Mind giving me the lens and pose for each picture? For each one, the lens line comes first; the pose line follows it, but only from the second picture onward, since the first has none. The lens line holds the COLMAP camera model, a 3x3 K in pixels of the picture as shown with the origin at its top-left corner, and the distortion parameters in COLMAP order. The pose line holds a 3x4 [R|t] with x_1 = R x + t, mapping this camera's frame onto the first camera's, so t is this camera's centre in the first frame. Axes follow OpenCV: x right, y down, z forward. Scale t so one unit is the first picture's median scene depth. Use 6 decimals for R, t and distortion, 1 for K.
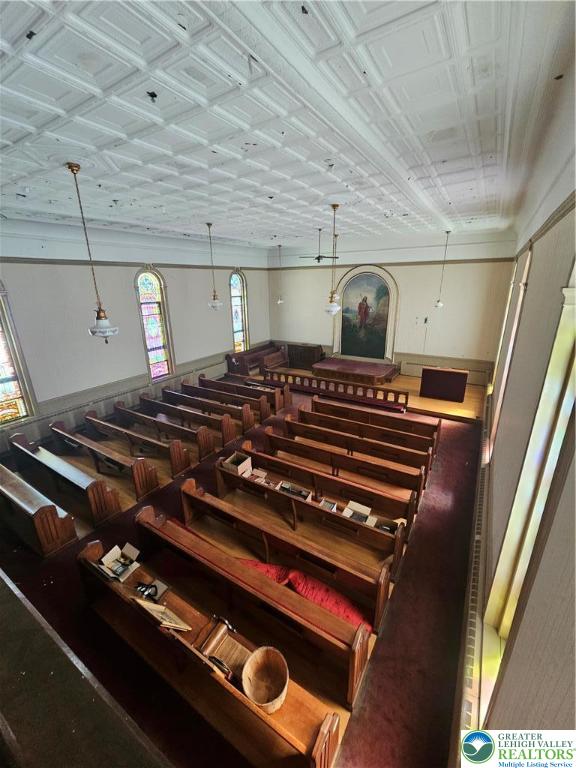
lens RADIAL K [[311.4, 0, 288.0], [0, 311.4, 384.0], [0, 0, 1]] dist [0.002370, 0.000203]
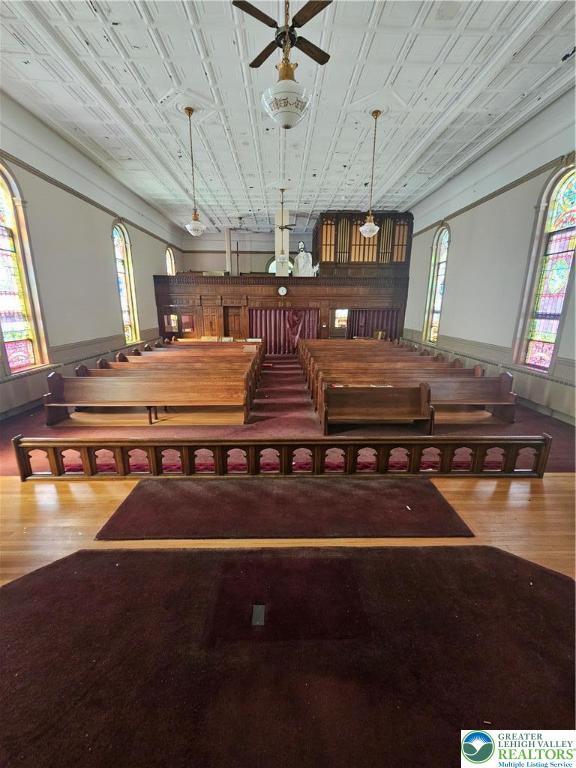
lens RADIAL K [[311.4, 0, 288.0], [0, 311.4, 384.0], [0, 0, 1]] dist [0.002370, 0.000203]
pose [[-0.836477, 0.145090, -0.528445, 0.297049], [-0.163696, 0.854130, 0.493625, -0.220173], [0.522981, 0.499410, -0.690710, 1.268242]]
